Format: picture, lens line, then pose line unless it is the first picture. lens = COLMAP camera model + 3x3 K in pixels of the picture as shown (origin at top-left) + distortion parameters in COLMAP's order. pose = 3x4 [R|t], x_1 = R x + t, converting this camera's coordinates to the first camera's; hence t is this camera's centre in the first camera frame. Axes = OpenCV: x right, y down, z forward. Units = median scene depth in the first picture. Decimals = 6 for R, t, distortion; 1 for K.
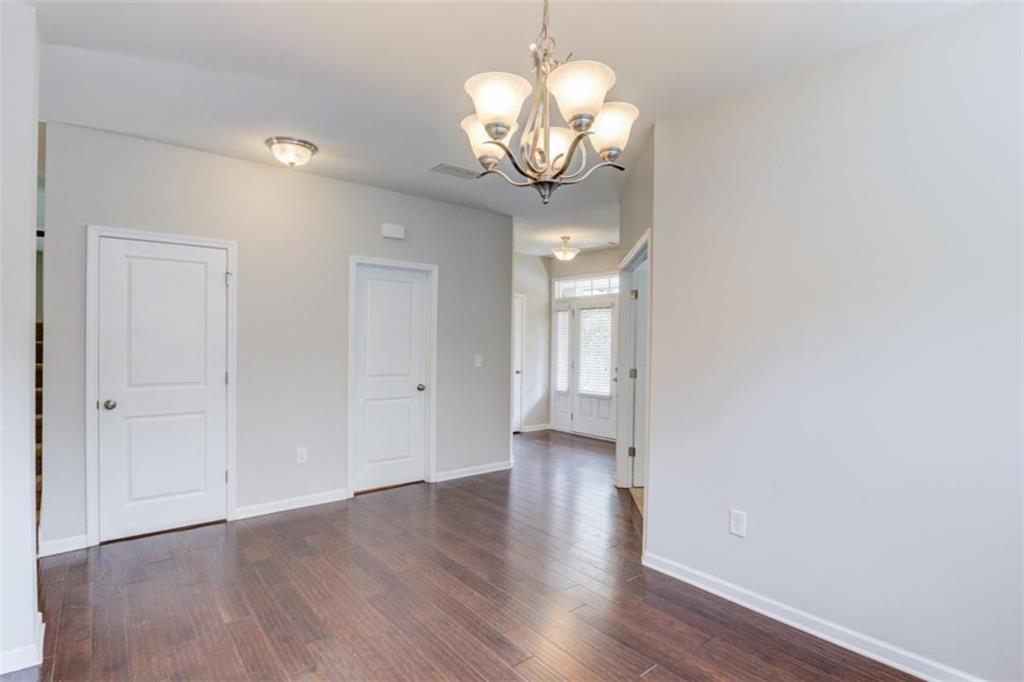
lens RADIAL K [[514.9, 0, 517.3], [0, 514.9, 350.8], [0, 0, 1]] dist [0.002519, 0.000296]
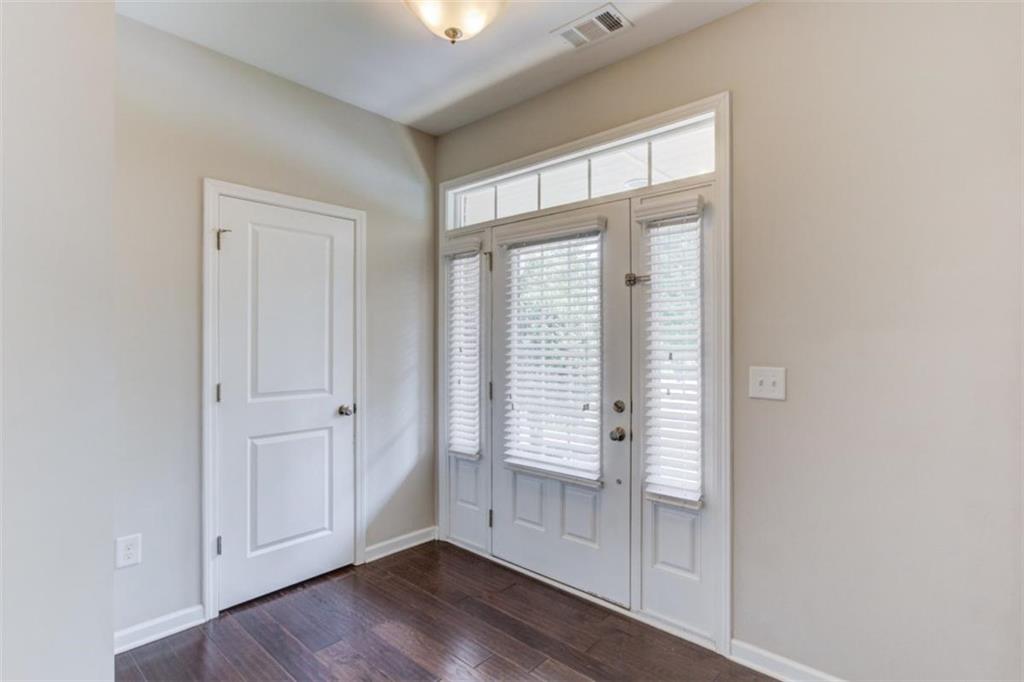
lens RADIAL K [[514.9, 0, 516.0], [0, 514.9, 347.3], [0, 0, 1]] dist [0.002519, 0.000296]
pose [[0.984352, -0.011070, 0.175864, 0.055104], [0.011302, 0.999936, -0.000323, -0.004227], [-0.175849, 0.002305, 0.984414, 0.584074]]
